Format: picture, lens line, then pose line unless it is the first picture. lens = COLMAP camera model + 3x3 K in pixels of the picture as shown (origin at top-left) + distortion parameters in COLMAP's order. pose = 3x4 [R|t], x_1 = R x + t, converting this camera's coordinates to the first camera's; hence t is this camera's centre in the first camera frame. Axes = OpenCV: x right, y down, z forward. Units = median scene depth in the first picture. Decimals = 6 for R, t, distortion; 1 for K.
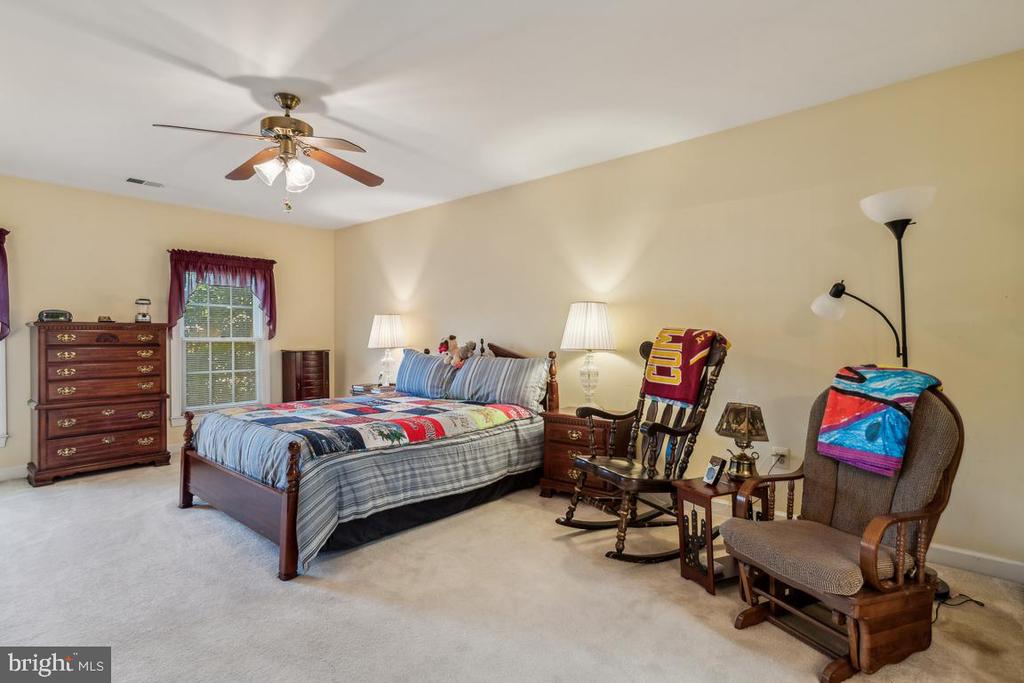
lens RADIAL K [[498.7, 0, 512.9], [0, 498.7, 337.8], [0, 0, 1]] dist [-0.002507, 0.005252]
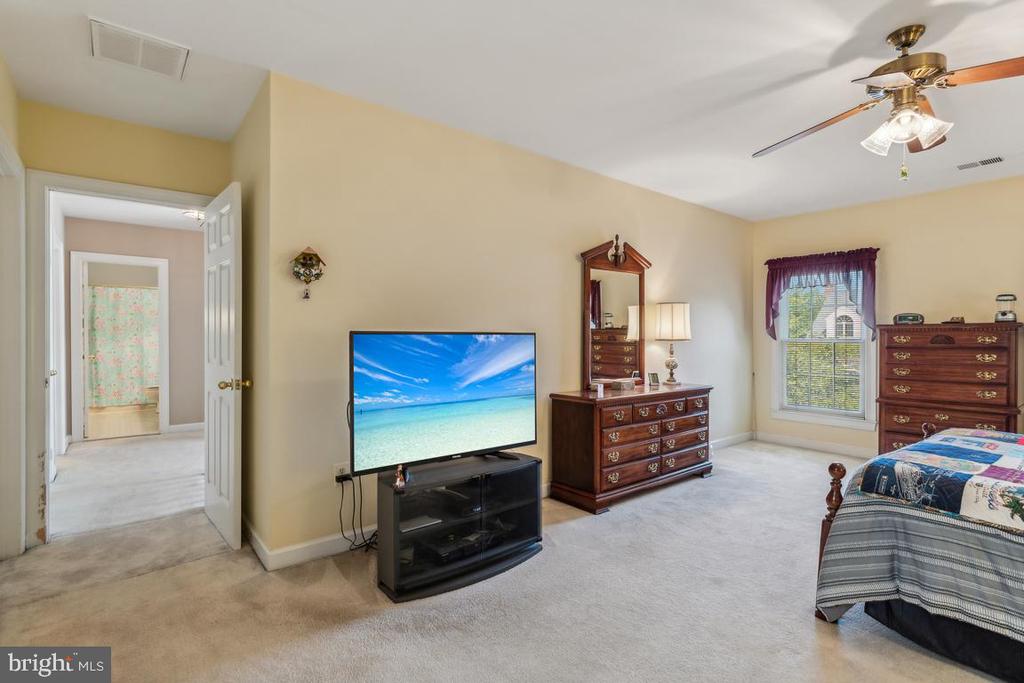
lens RADIAL K [[498.7, 0, 512.3], [0, 498.7, 339.5], [0, 0, 1]] dist [-0.002507, 0.005252]
pose [[-0.196478, 0.003573, -0.980502, 0.436971], [-0.002307, 0.999989, 0.004106, -0.003733], [0.980505, 0.003069, -0.196468, 0.550114]]
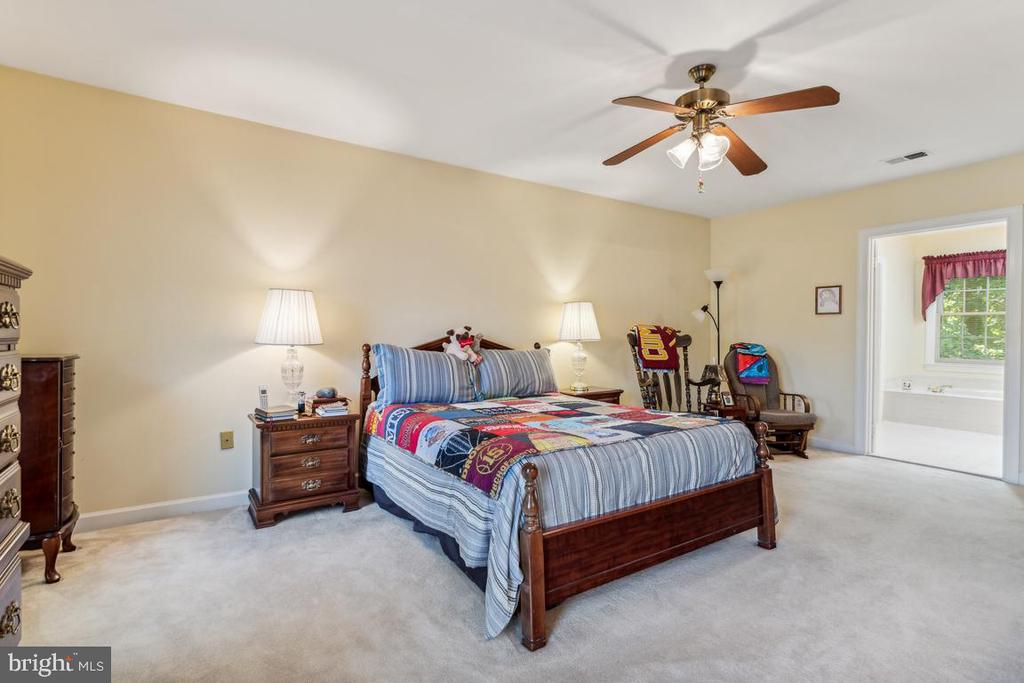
lens RADIAL K [[498.7, 0, 511.6], [0, 498.7, 338.8], [0, 0, 1]] dist [-0.002507, 0.005252]
pose [[0.260503, -0.020993, 0.965245, -1.430992], [-0.008048, 0.999682, 0.023914, -0.009559], [-0.965440, -0.013998, 0.260251, 1.087731]]
